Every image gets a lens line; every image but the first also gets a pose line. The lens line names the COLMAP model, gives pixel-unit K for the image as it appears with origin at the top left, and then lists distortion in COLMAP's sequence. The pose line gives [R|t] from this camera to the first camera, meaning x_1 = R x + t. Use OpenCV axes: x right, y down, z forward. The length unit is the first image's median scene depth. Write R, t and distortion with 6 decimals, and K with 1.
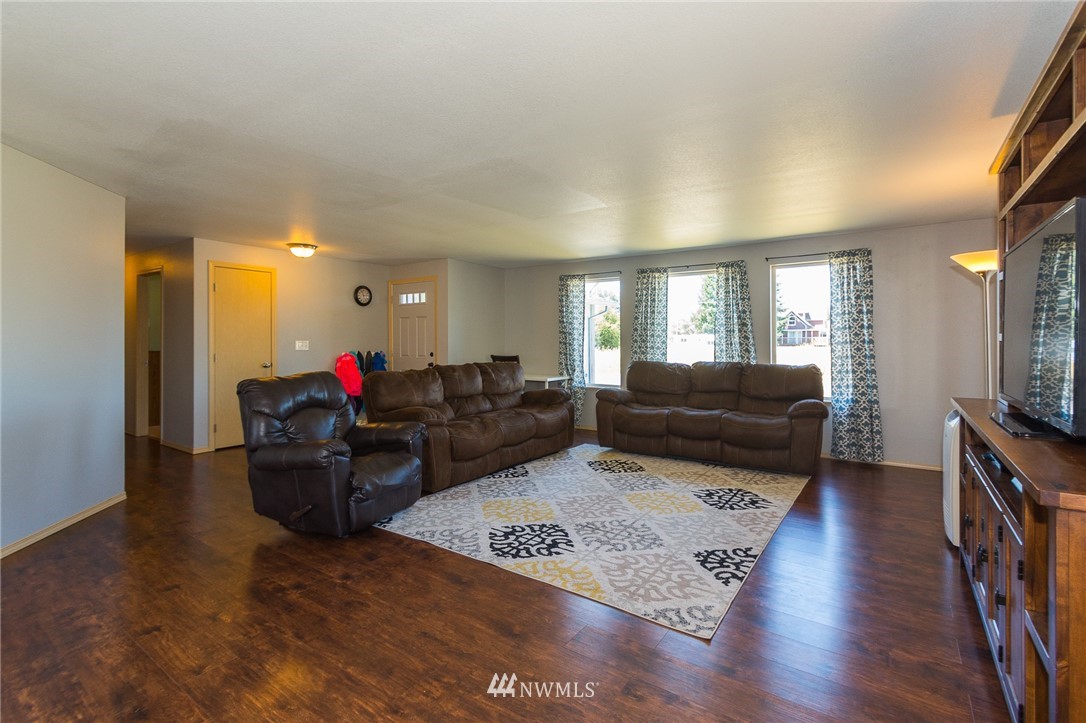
lens RADIAL K [[493.4, 0, 539.9], [0, 493.4, 353.4], [0, 0, 1]] dist [-0.002599, 0.000108]
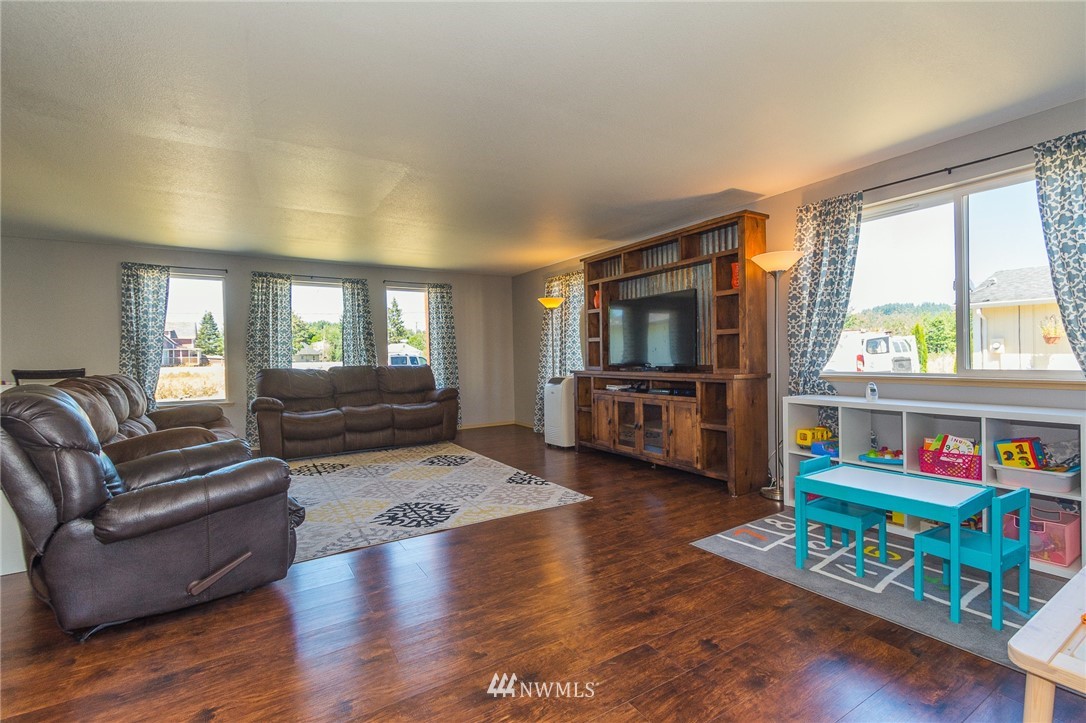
lens RADIAL K [[493.4, 0, 539.9], [0, 493.4, 353.4], [0, 0, 1]] dist [-0.002599, 0.000108]
pose [[0.386452, -0.000539, 0.922309, -0.913199], [0.039561, 0.999089, -0.015992, 0.042235], [-0.921461, 0.042667, 0.386121, 0.289692]]
